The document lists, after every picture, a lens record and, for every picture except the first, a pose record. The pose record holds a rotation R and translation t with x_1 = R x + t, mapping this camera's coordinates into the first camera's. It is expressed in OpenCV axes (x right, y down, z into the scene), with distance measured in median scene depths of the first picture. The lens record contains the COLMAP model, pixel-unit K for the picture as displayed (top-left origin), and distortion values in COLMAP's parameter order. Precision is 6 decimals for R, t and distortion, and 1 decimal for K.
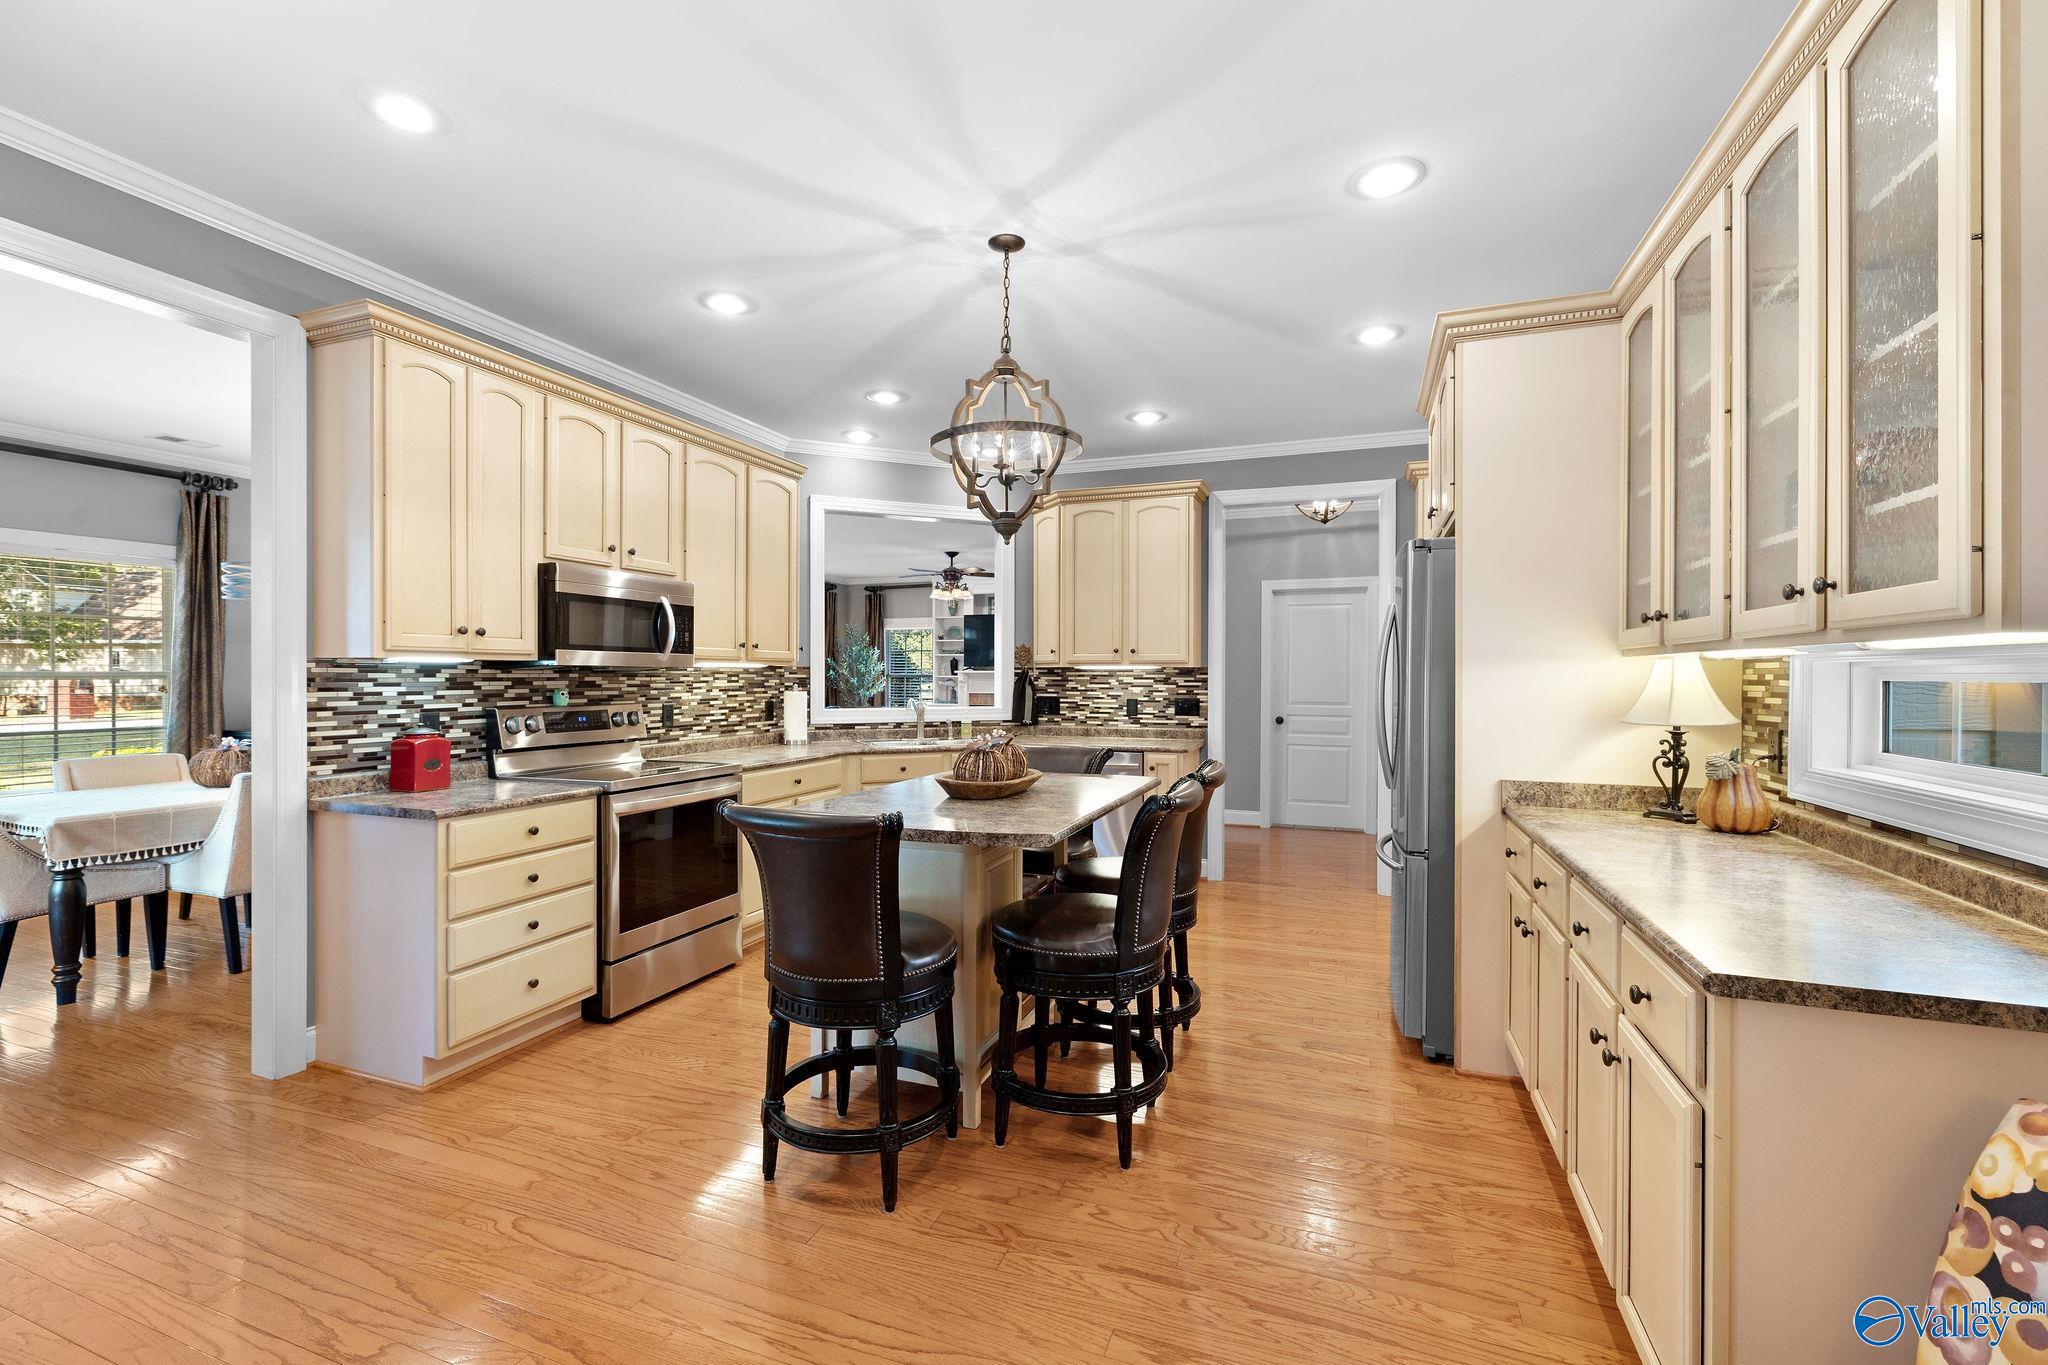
lens RADIAL K [[883.4, 0, 1008.5], [0, 883.4, 691.2], [0, 0, 1]] dist [0.001266, 0.000098]
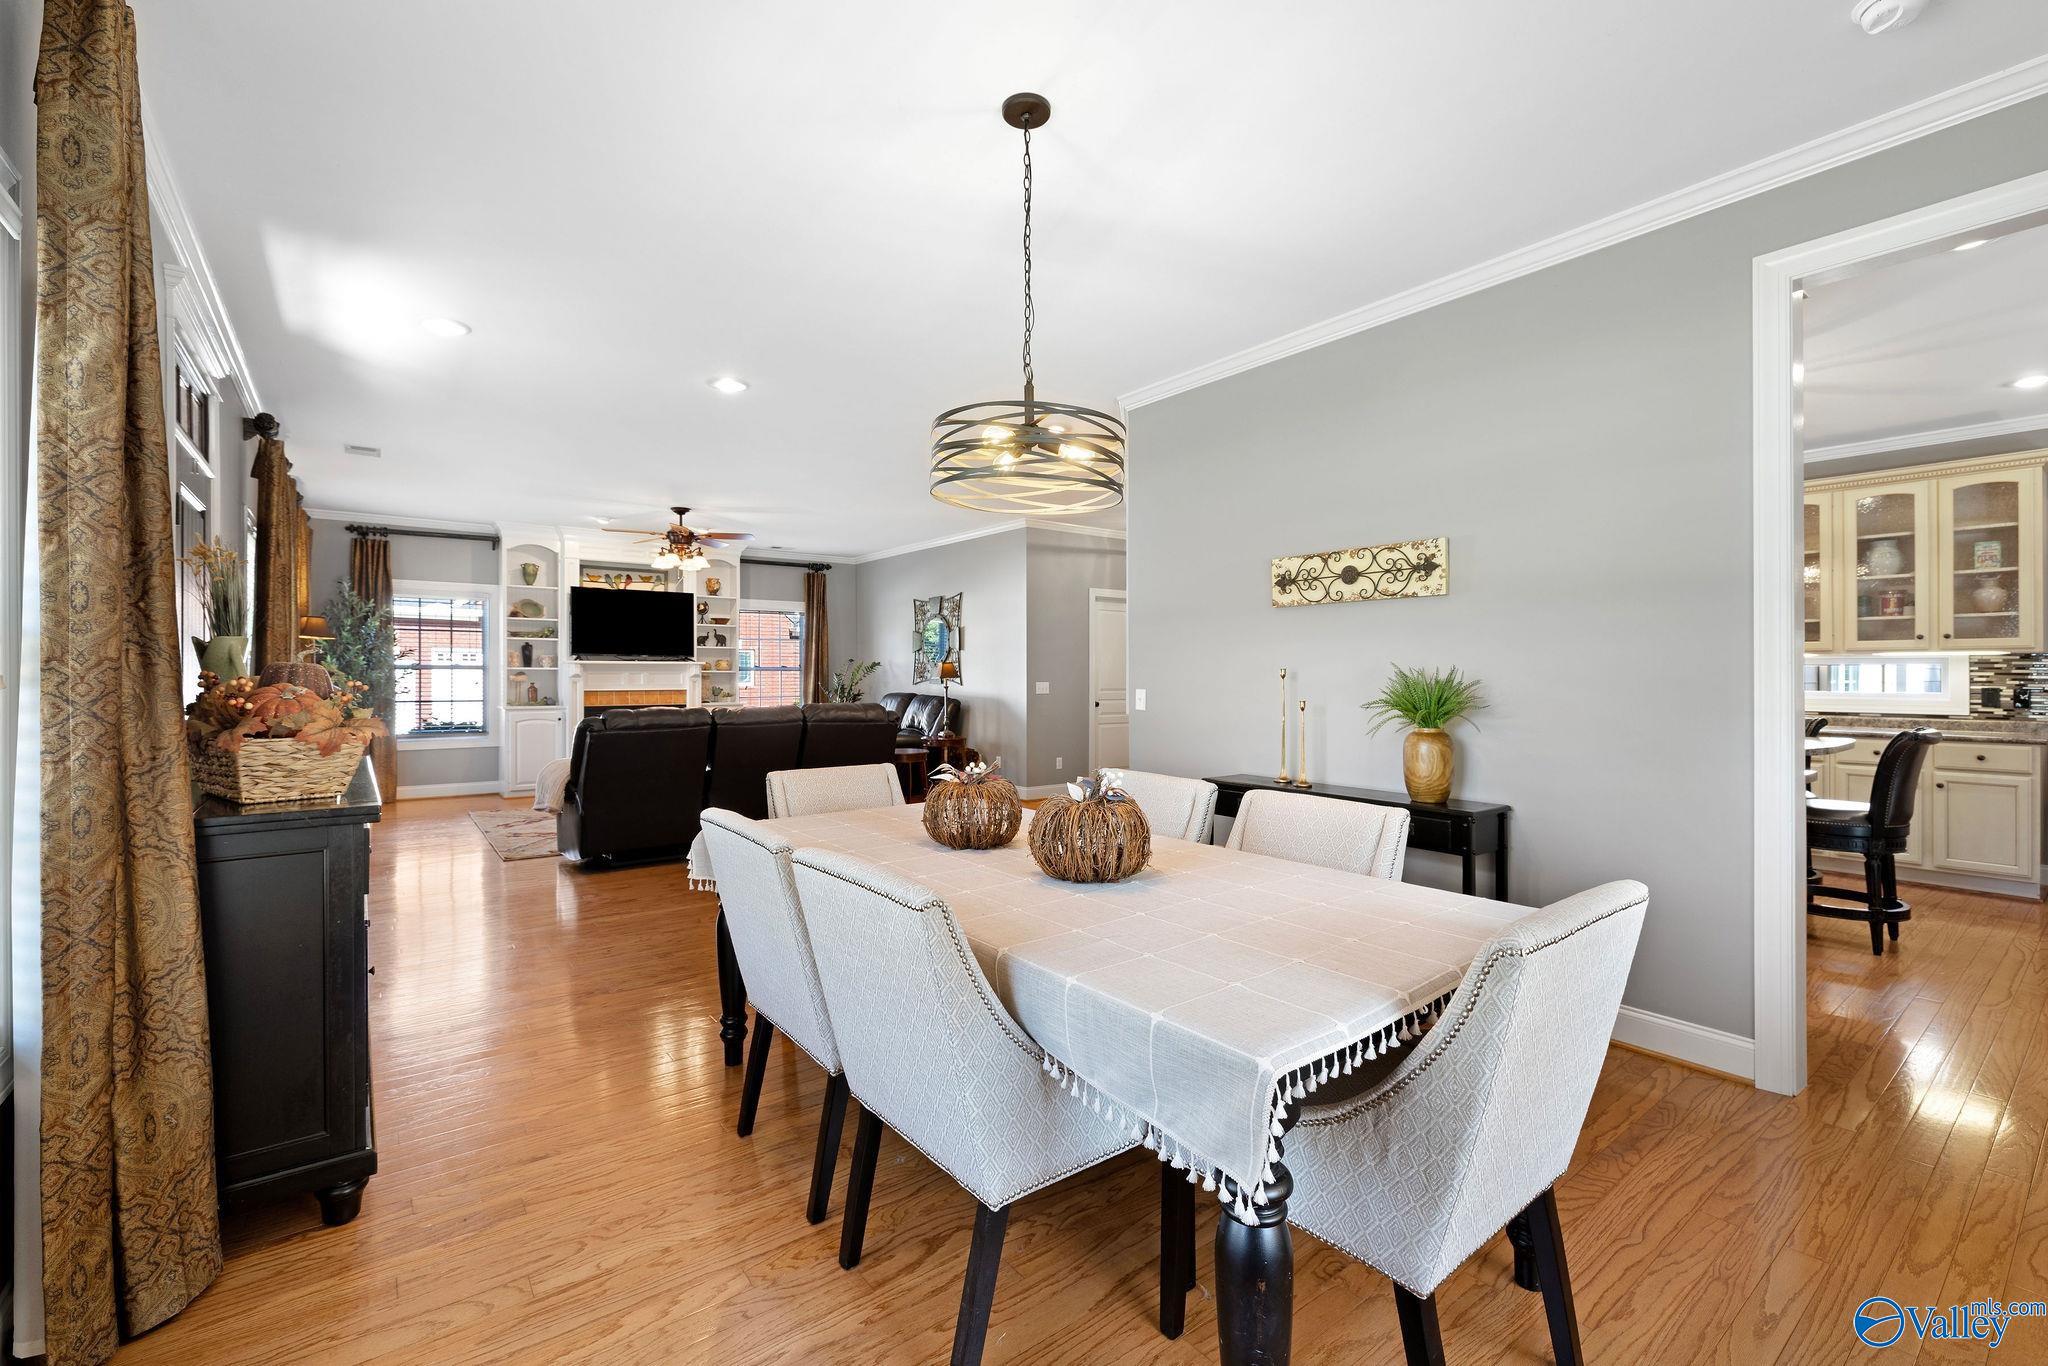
lens RADIAL K [[878.1, 0, 1024.6], [0, 878.1, 679.7], [0, 0, 1]] dist [-0.001436, -0.000232]
pose [[0.517938, -0.006381, 0.855395, -1.481536], [0.015739, 0.999874, -0.002071, 0.000796], [-0.855274, 0.014536, 0.517973, 0.884591]]
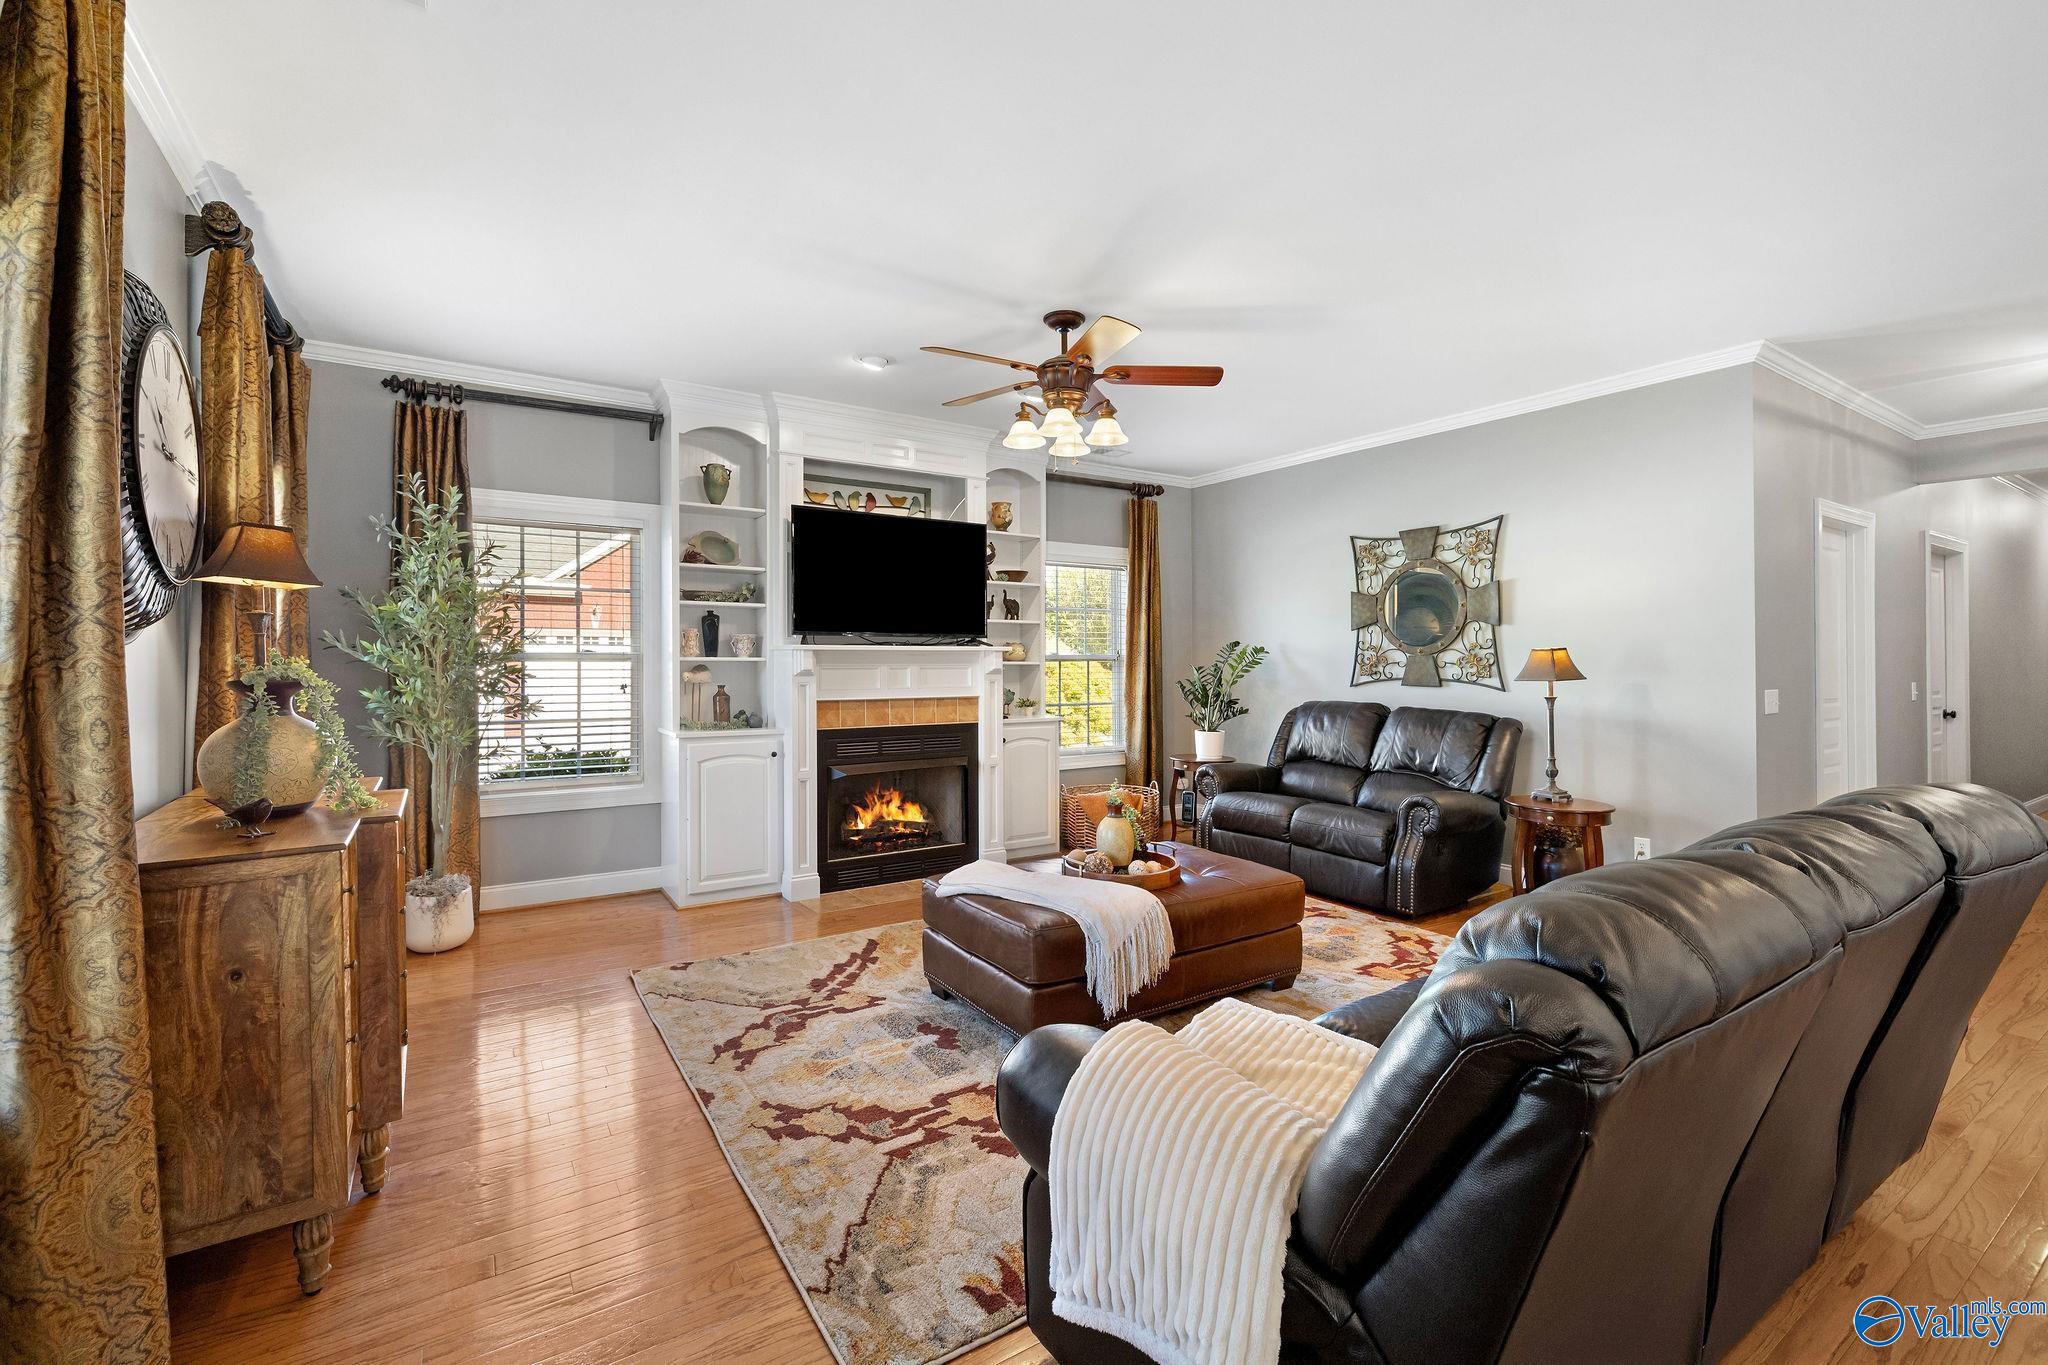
lens RADIAL K [[867.8, 0, 1025.3], [0, 867.8, 664.5], [0, 0, 1]] dist [-0.001865, -0.000096]
pose [[0.577838, -0.008921, 0.816103, -0.943333], [0.014293, 0.999898, 0.000810, -0.040034], [-0.816026, 0.011196, 0.577906, 2.100368]]
